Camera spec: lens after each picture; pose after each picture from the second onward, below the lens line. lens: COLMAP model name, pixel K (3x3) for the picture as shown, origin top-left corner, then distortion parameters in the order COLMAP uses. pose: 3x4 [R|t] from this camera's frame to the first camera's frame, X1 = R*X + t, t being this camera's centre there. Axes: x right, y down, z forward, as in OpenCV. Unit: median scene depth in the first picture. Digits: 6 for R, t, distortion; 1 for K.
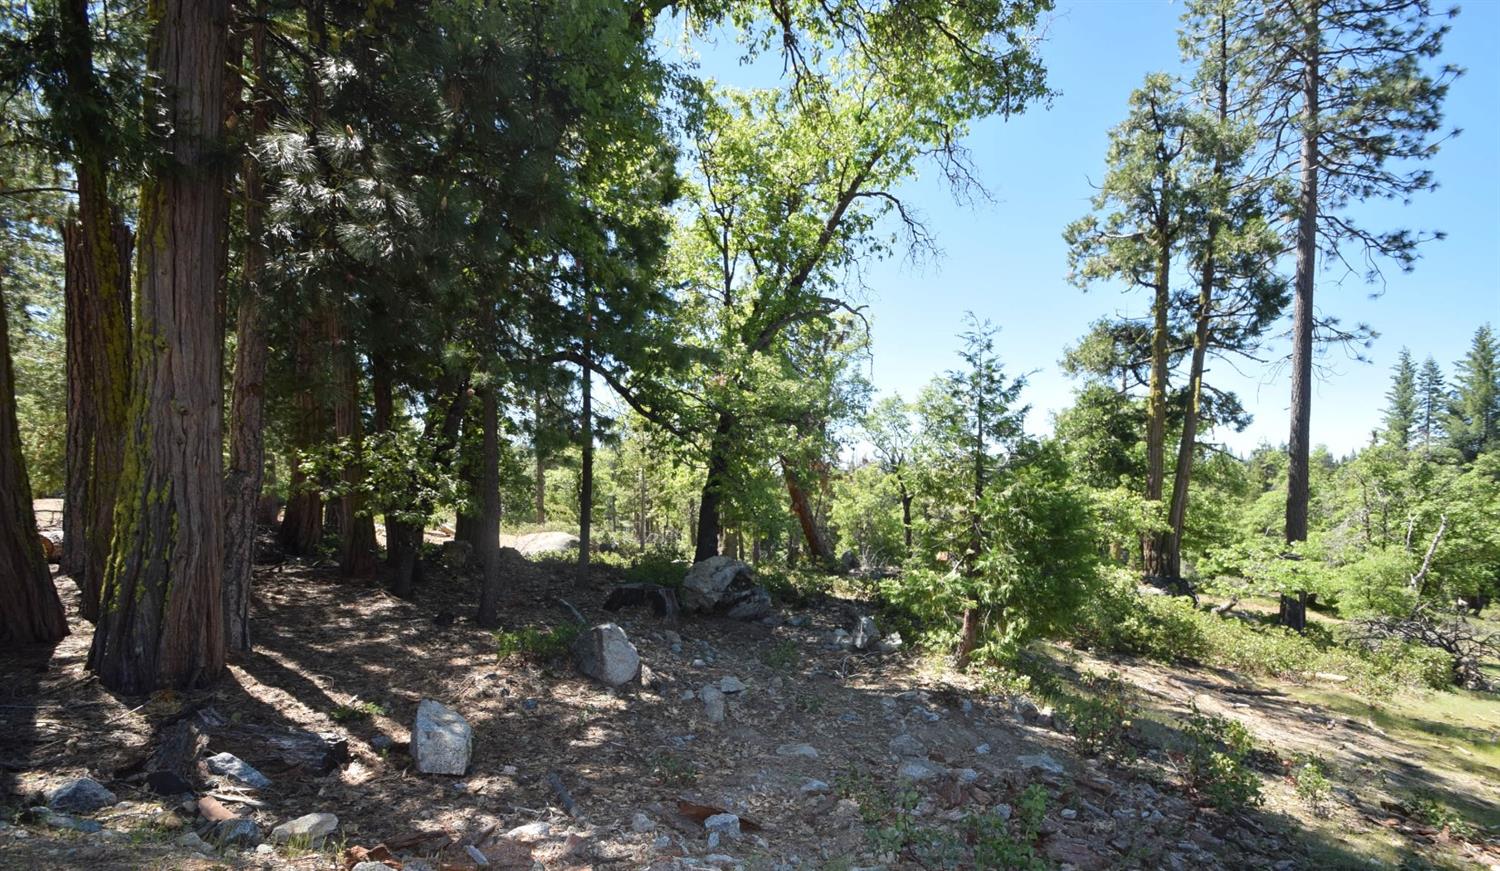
lens RADIAL K [[666.4, 0, 747.5], [0, 666.4, 512.0], [0, 0, 1]] dist [0.000405, -0.012145]
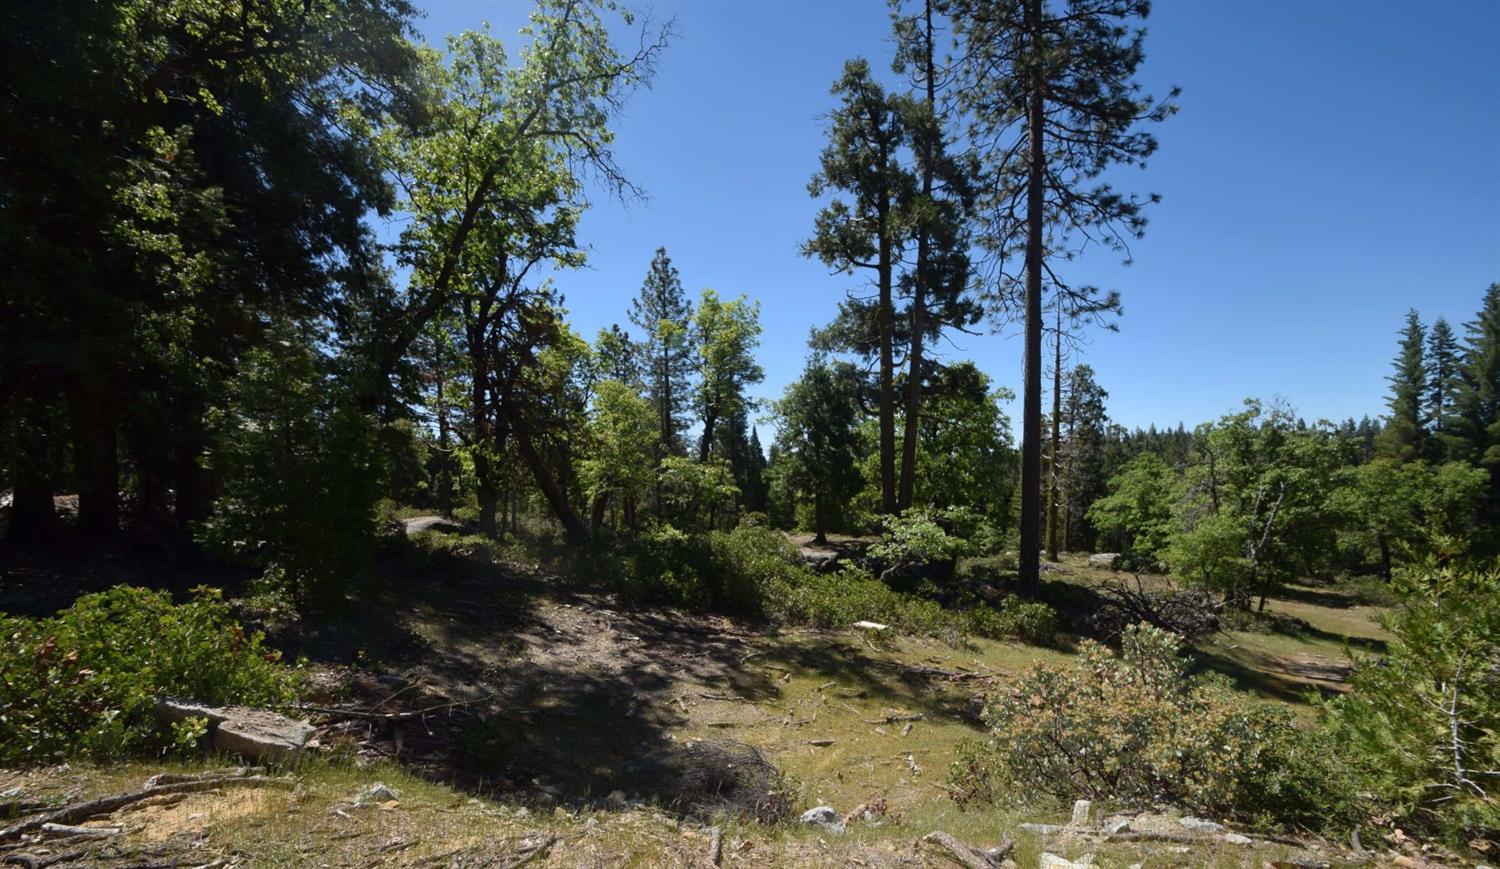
lens RADIAL K [[666.4, 0, 747.5], [0, 666.4, 511.0], [0, 0, 1]] dist [0.000405, -0.012145]
pose [[0.995600, -0.016169, -0.092295, 0.526672], [0.017326, 0.999781, 0.011752, 0.030707], [0.092085, -0.013299, 0.995662, -0.071900]]
